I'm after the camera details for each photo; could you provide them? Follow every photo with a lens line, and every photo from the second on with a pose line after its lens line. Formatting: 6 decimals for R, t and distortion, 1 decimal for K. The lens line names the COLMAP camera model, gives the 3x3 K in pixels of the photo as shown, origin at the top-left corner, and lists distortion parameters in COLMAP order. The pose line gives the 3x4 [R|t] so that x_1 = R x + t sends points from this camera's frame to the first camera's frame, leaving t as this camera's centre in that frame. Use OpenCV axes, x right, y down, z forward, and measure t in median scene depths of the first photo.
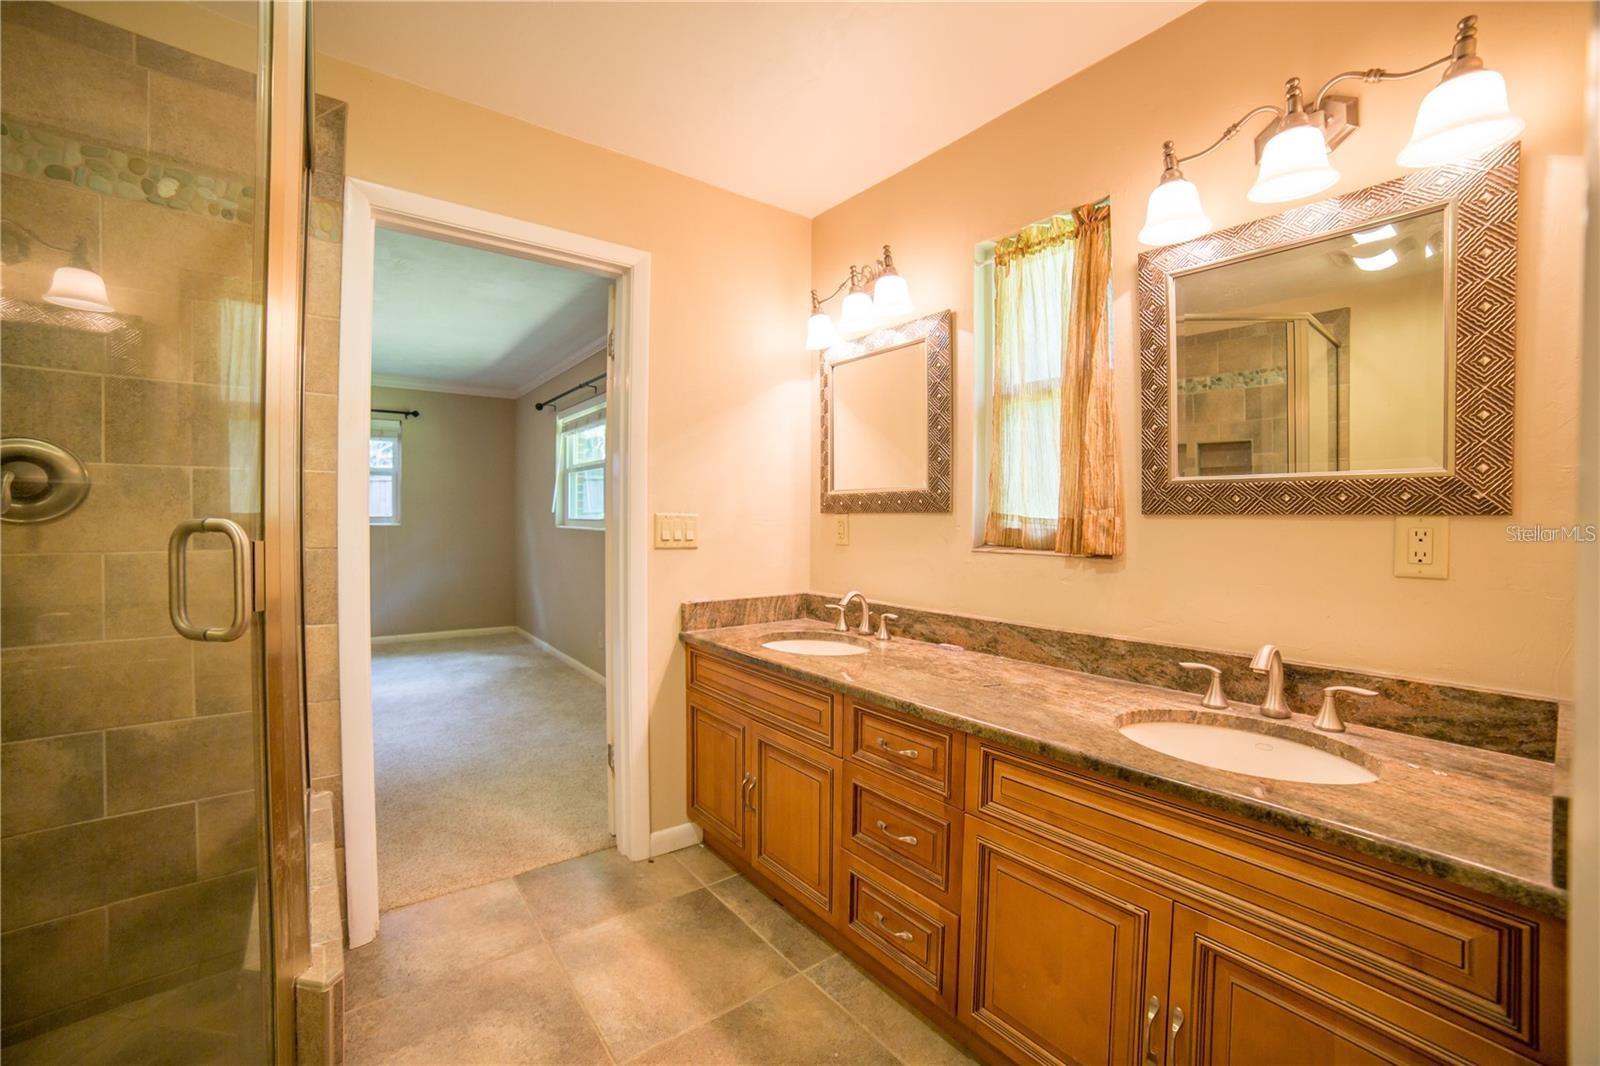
lens RADIAL K [[647.9, 0, 793.4], [0, 647.9, 521.9], [0, 0, 1]] dist [-0.113270, 0.042893]
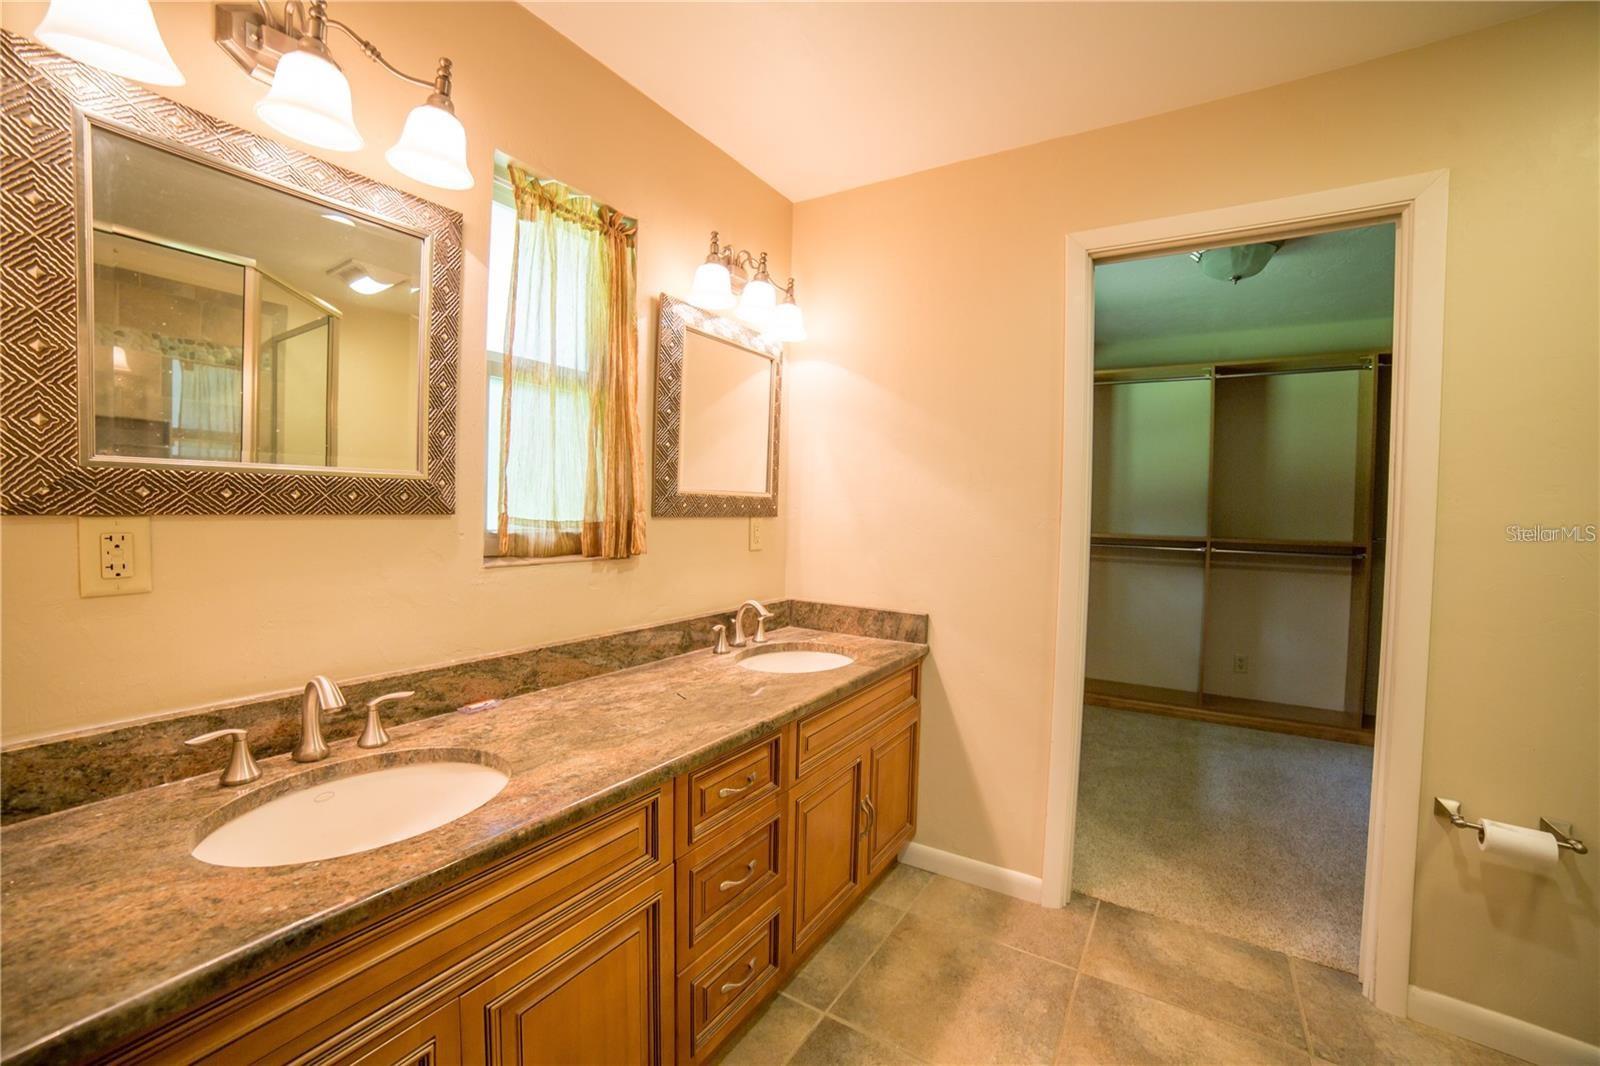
lens RADIAL K [[625.6, 0, 800.0], [0, 625.6, 533.0], [0, 0, 1]] dist [-0.056849, 0.000021]
pose [[-0.314138, -0.031665, 0.948849, -0.534075], [0.003272, 0.999402, 0.034436, -0.017383], [-0.949372, 0.013922, -0.313846, 0.942598]]
